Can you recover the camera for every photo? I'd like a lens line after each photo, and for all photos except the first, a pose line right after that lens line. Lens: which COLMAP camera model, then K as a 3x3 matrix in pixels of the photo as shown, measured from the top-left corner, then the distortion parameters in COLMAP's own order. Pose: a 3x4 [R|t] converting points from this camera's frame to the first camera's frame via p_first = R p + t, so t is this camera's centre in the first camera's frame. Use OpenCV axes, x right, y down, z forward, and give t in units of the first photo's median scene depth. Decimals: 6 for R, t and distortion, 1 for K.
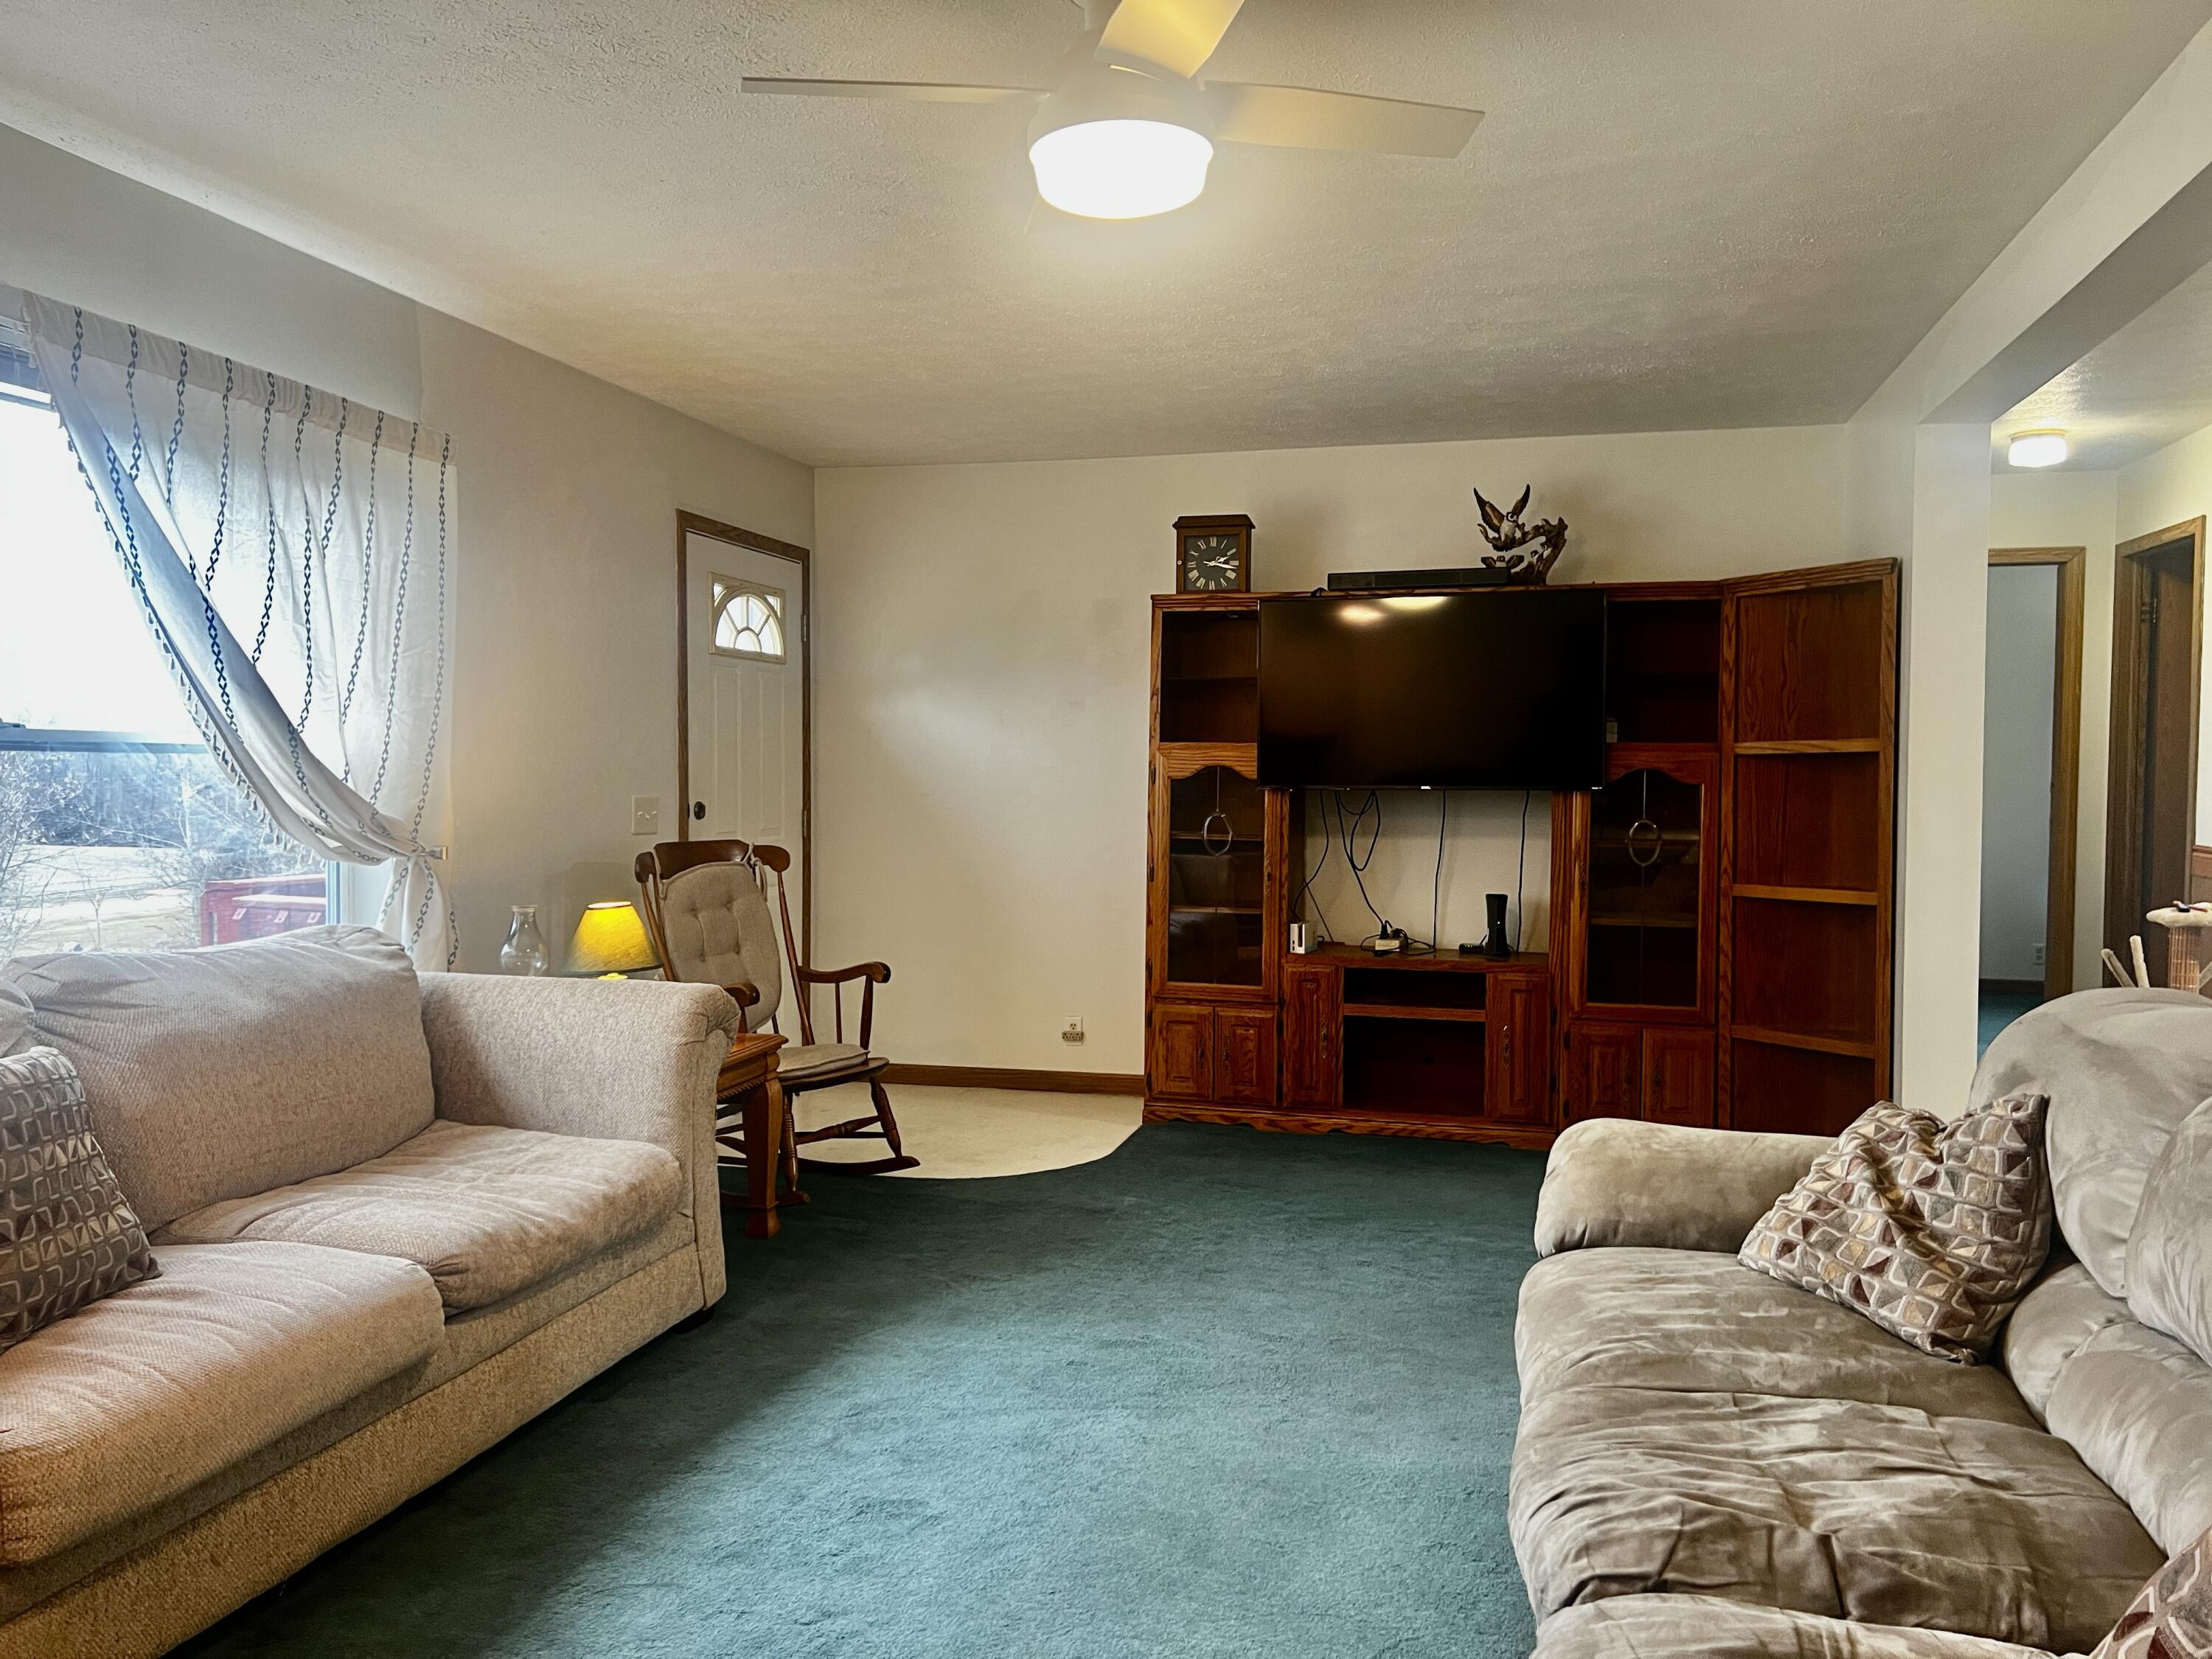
lens RADIAL K [[1669.3, 0, 1107.4], [0, 1669.3, 831.0], [0, 0, 1]] dist [0.044201, -0.051950]
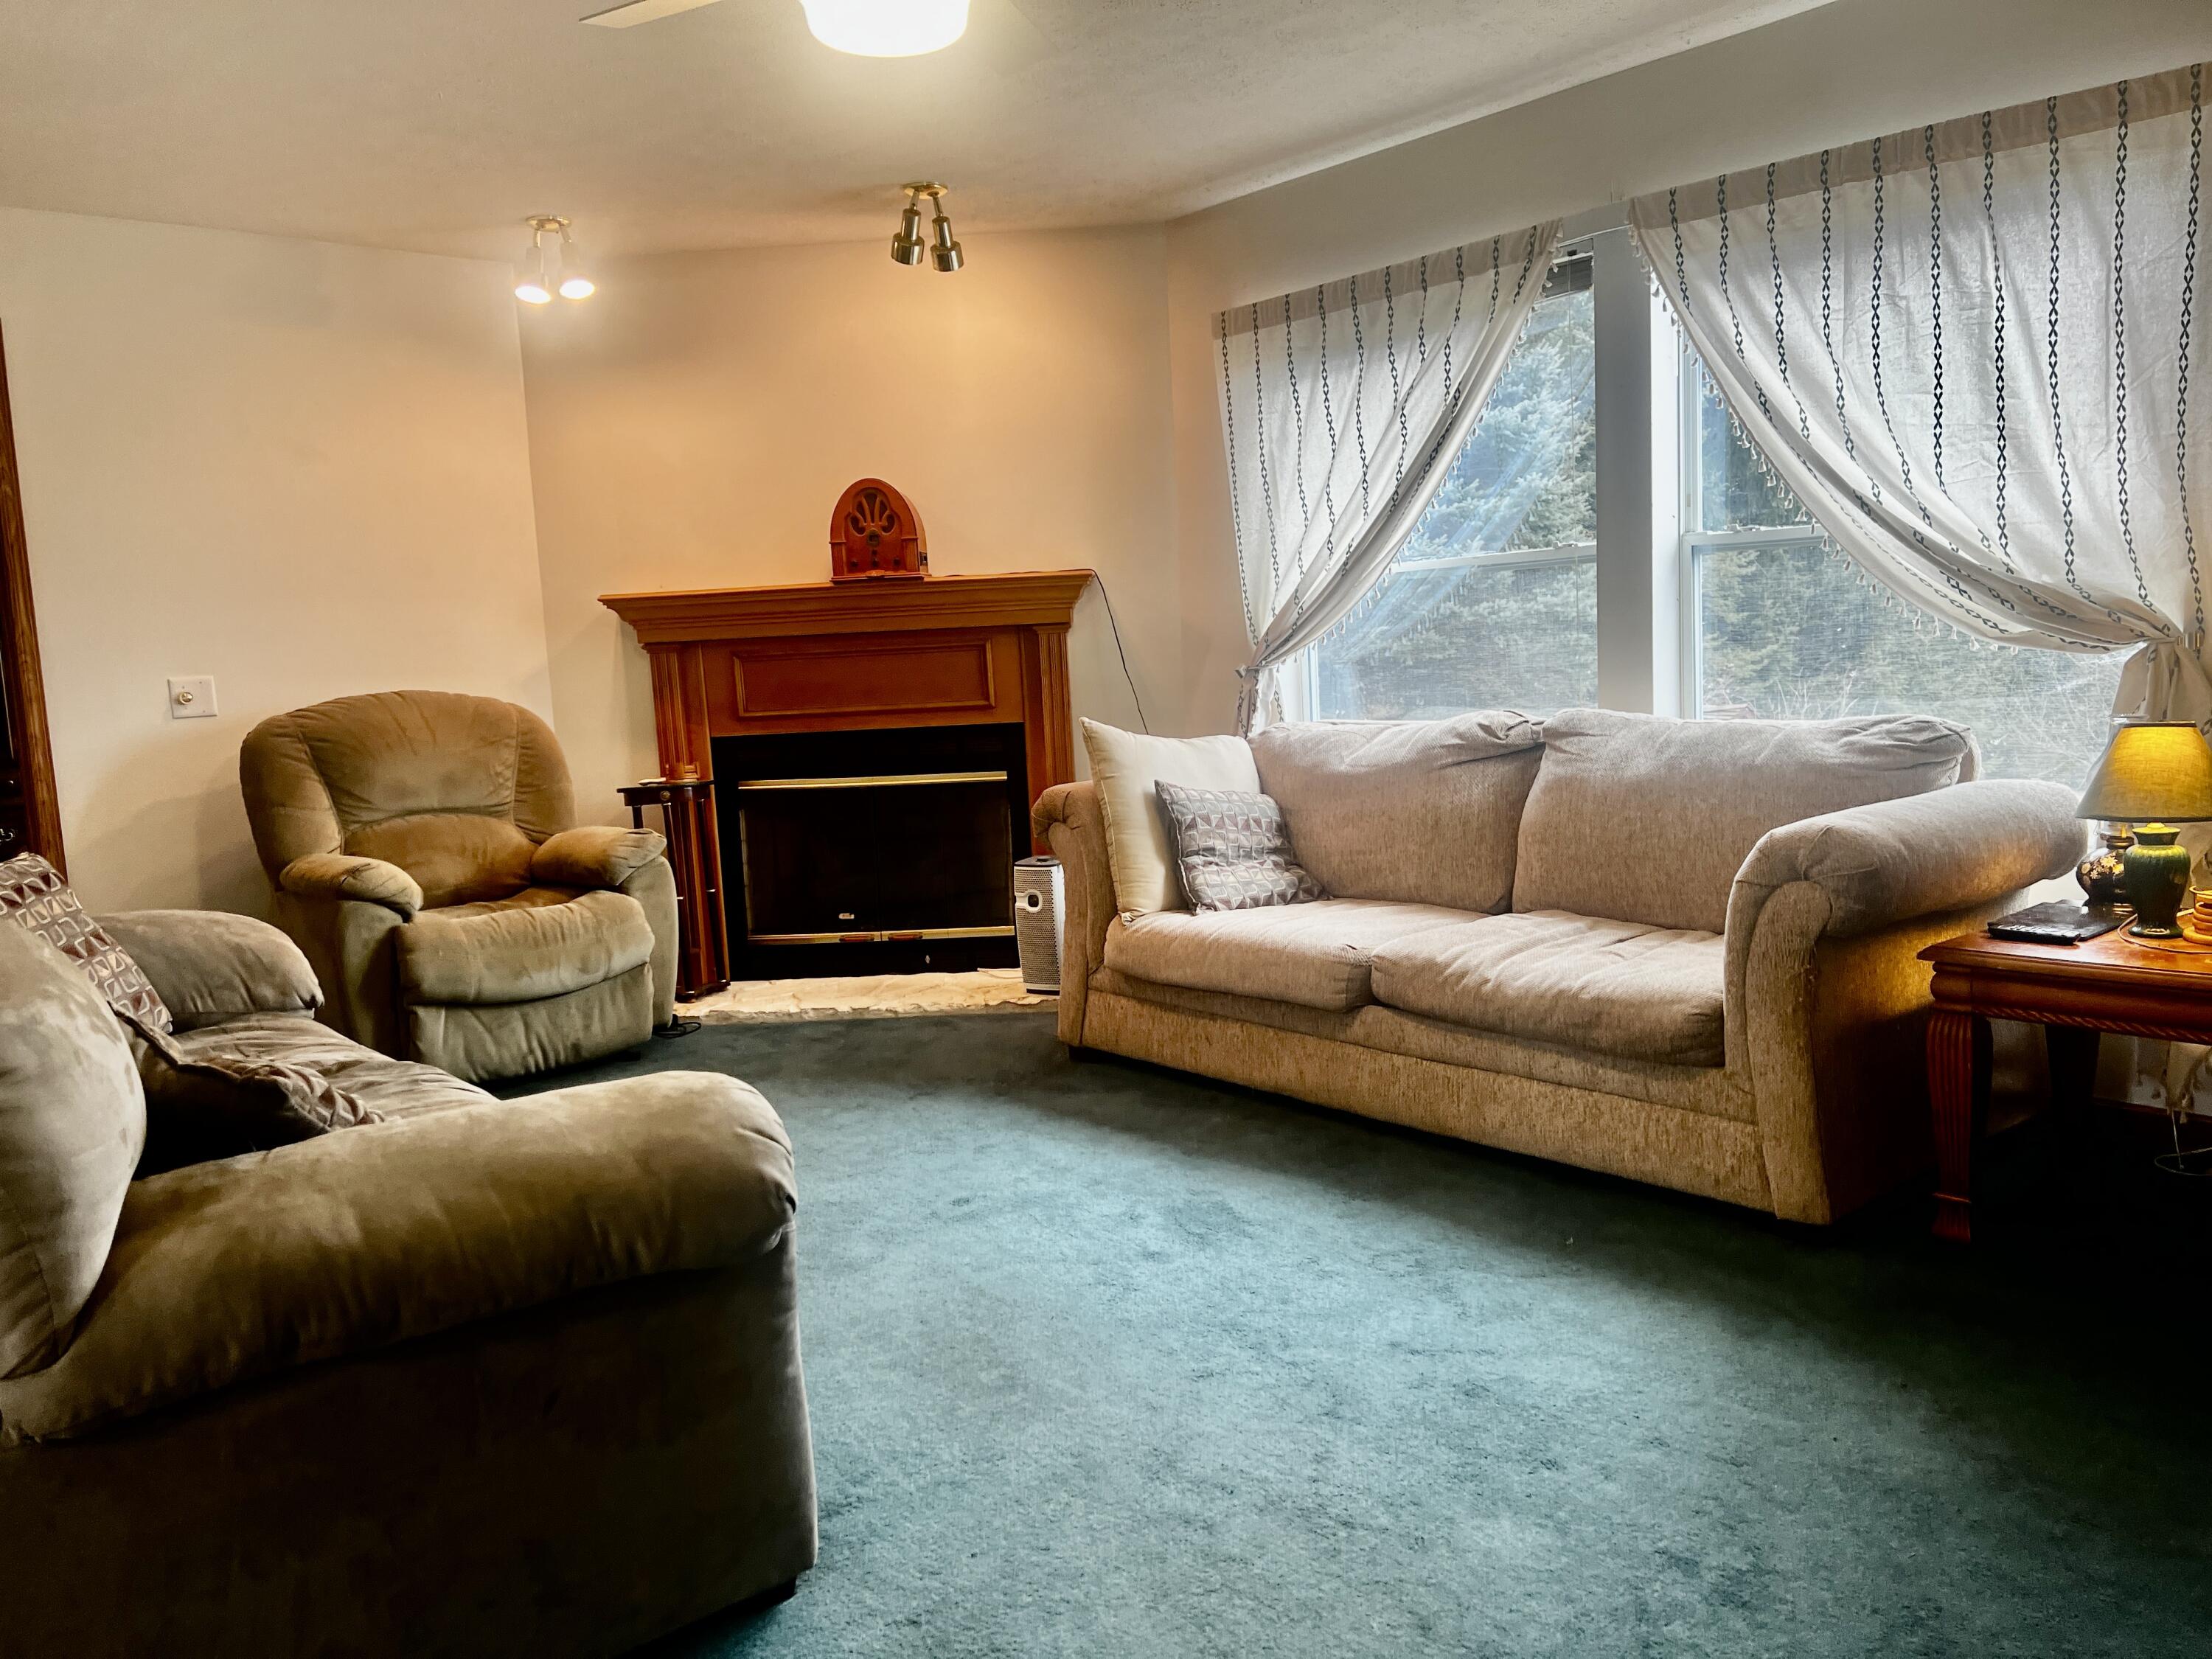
lens RADIAL K [[1669.3, 0, 1115.5], [0, 1669.3, 822.4], [0, 0, 1]] dist [0.044201, -0.051950]
pose [[-0.575166, 0.118521, -0.809405, 0.581443], [0.023247, 0.991417, 0.128653, -0.016773], [0.817706, 0.055181, -0.572985, 1.195061]]
